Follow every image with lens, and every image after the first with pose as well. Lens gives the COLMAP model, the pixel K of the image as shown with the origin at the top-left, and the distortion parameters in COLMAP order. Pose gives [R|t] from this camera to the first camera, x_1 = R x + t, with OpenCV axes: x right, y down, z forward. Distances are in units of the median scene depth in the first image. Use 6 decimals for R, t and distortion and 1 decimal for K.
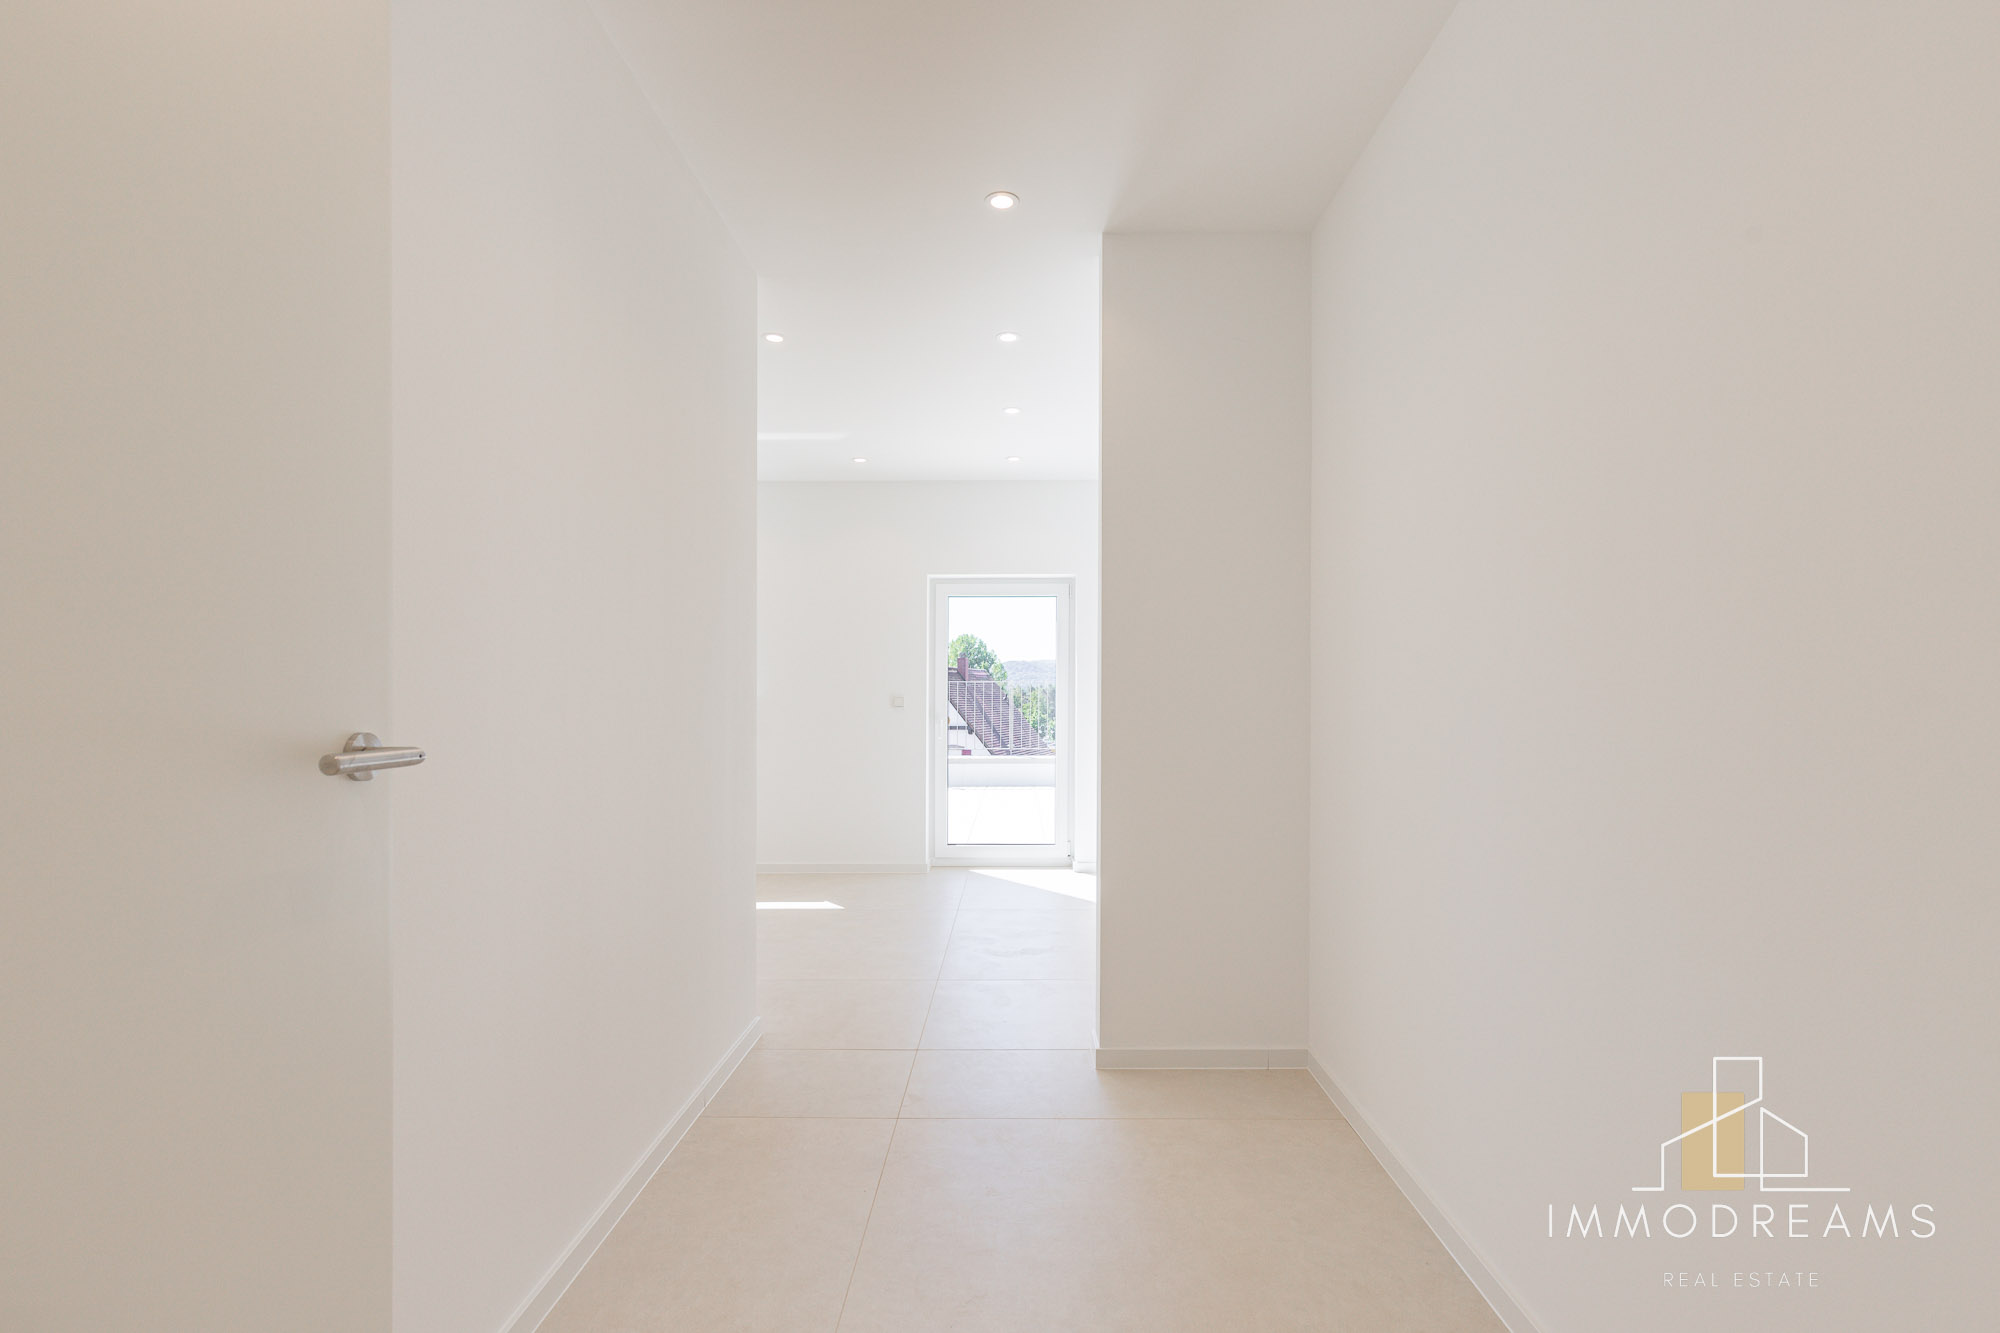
lens RADIAL K [[905.0, 0, 1005.2], [0, 905.0, 670.1], [0, 0, 1]] dist [0.012322, -0.000525]
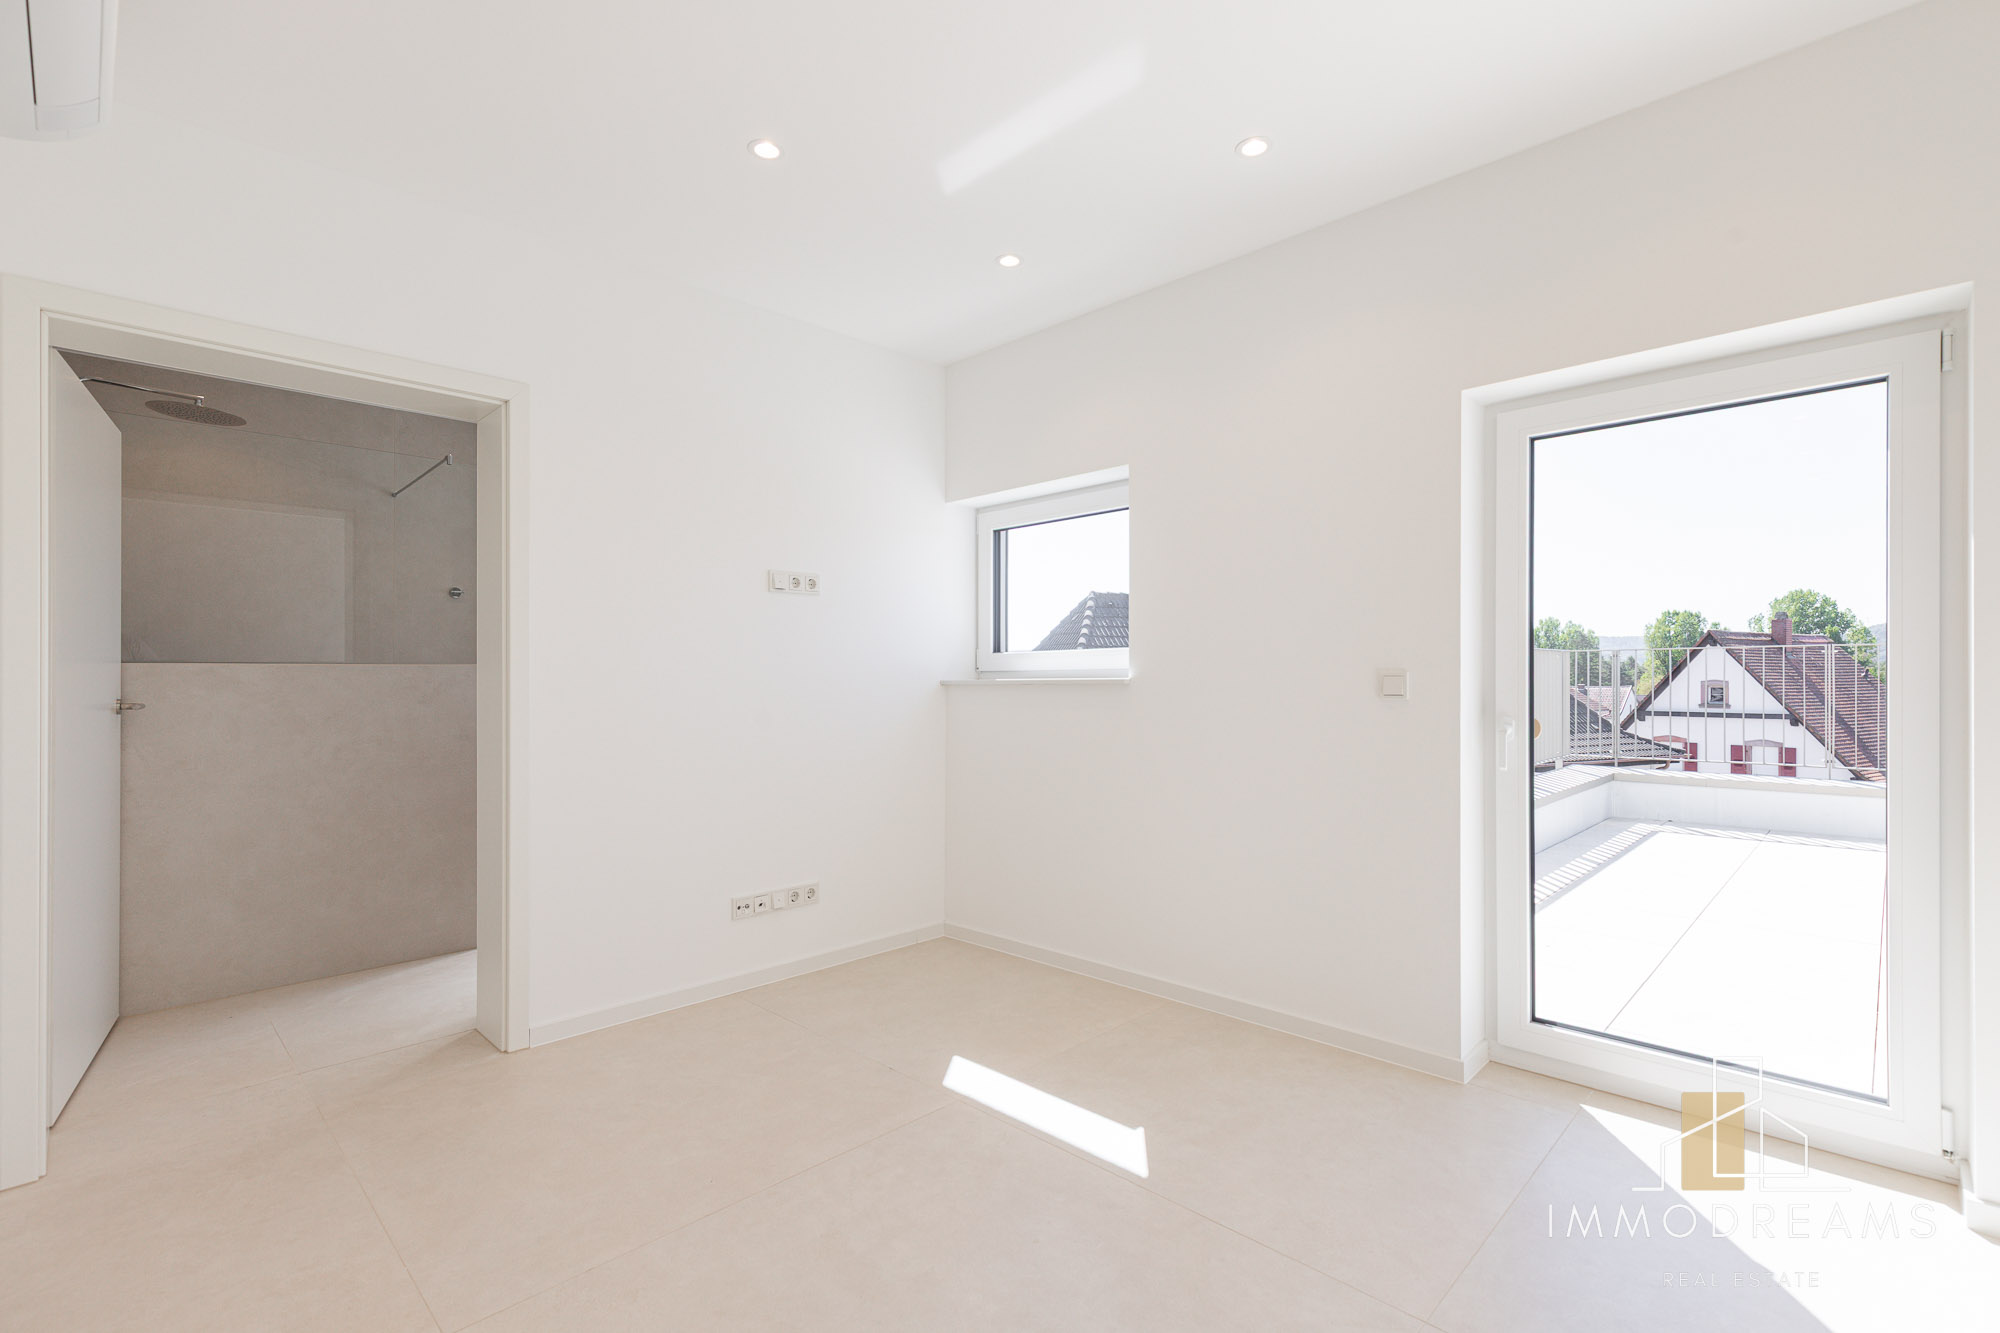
lens RADIAL K [[905.0, 0, 1005.2], [0, 905.0, 670.1], [0, 0, 1]] dist [0.012322, -0.000525]
pose [[0.725399, -0.006115, -0.688302, 0.052199], [0.023044, 0.999616, 0.015405, 0.015402], [0.687943, -0.027036, 0.725261, 0.516506]]
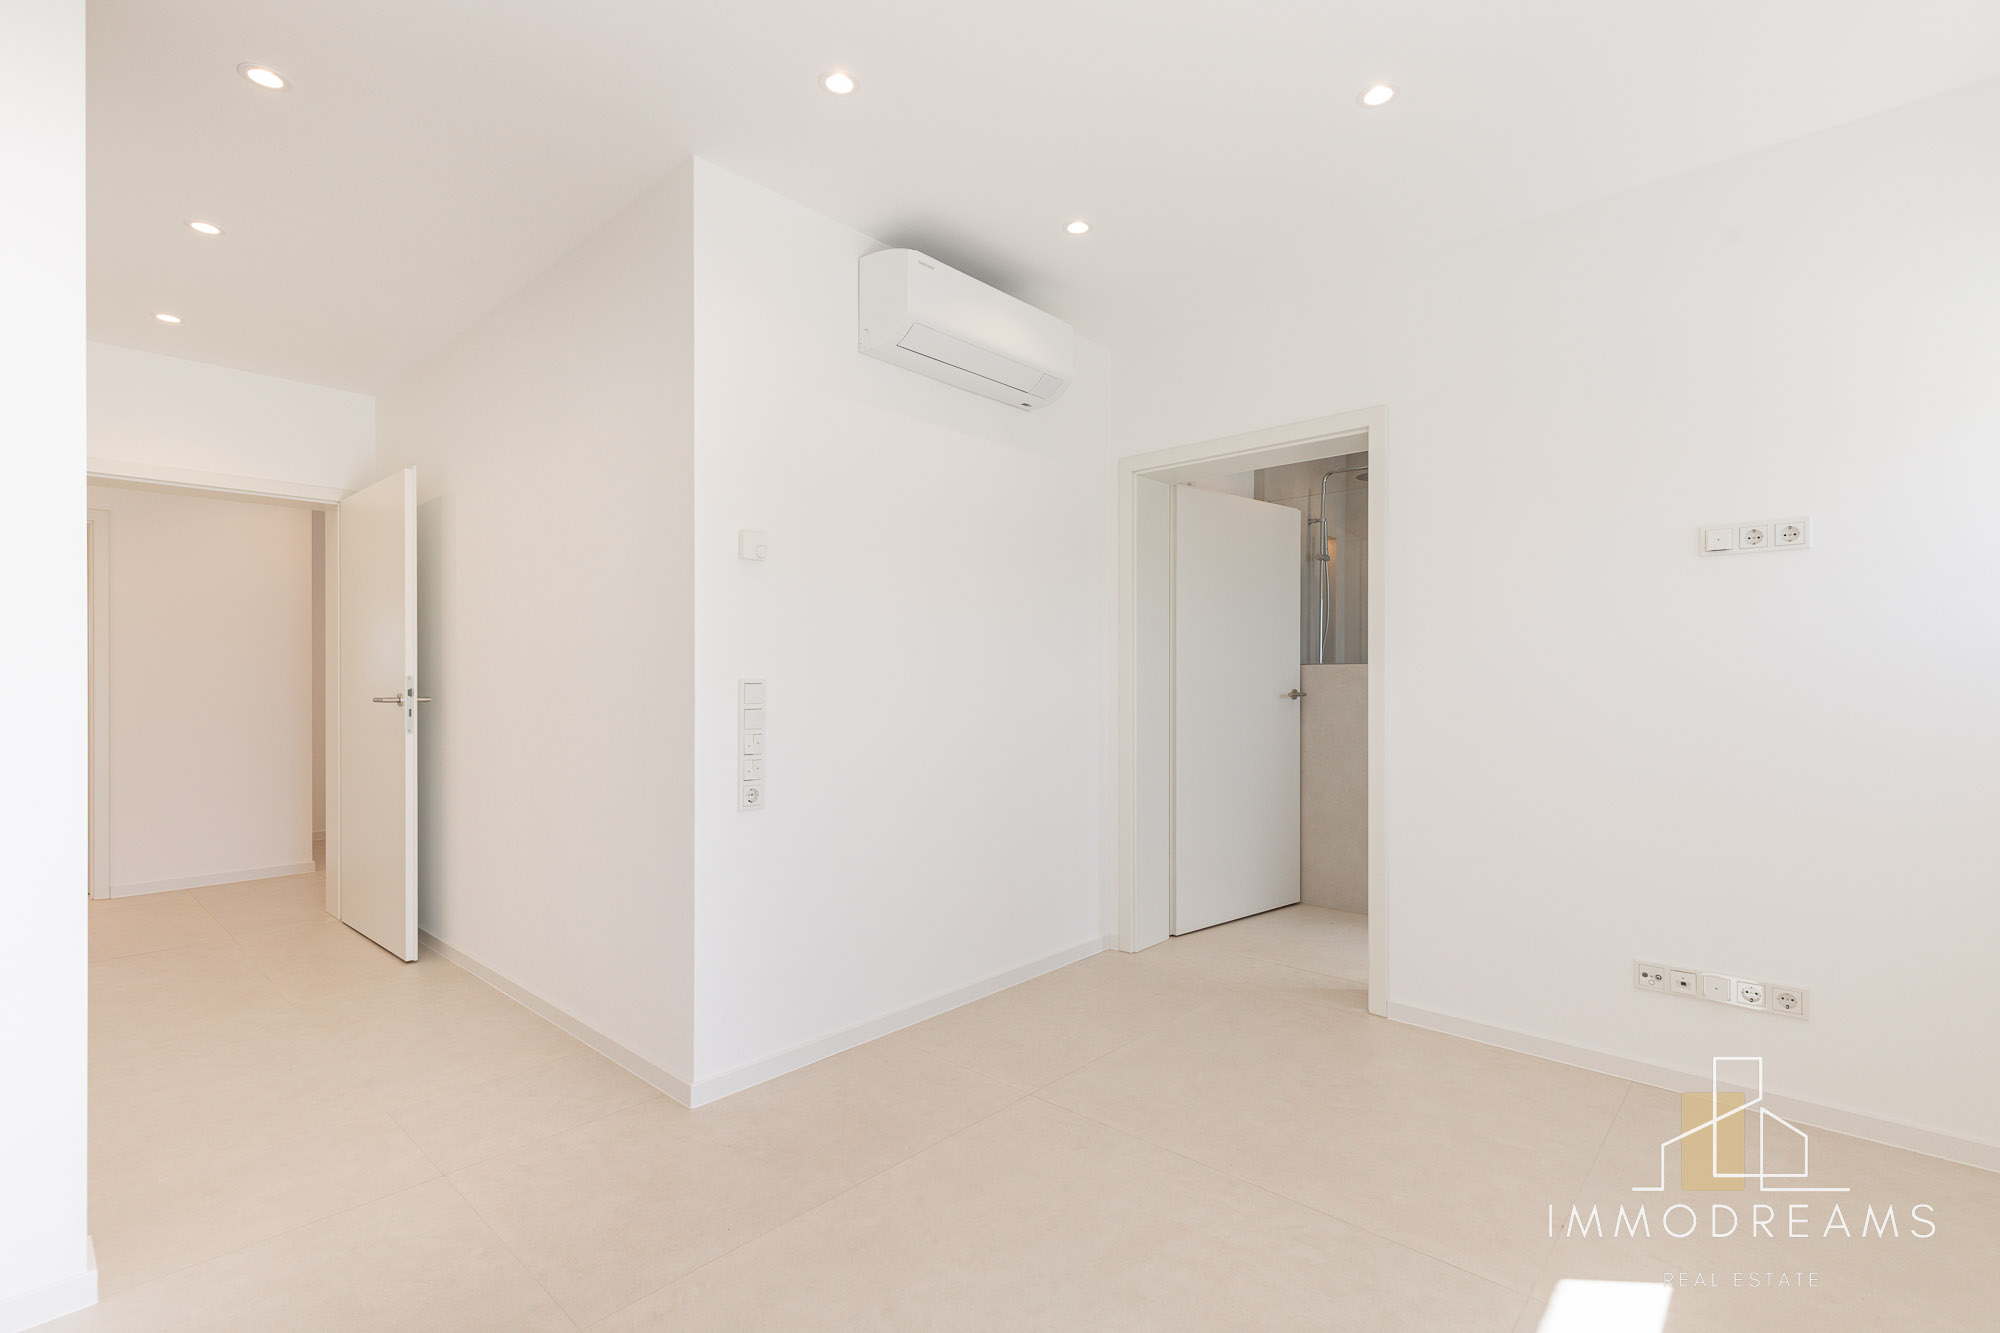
lens RADIAL K [[905.0, 0, 1005.2], [0, 905.0, 670.1], [0, 0, 1]] dist [0.012322, -0.000525]
pose [[-0.653790, 0.001401, -0.756675, 0.071886], [0.030067, 0.999257, -0.024128, 0.022938], [0.756078, -0.038526, -0.653346, 0.841156]]
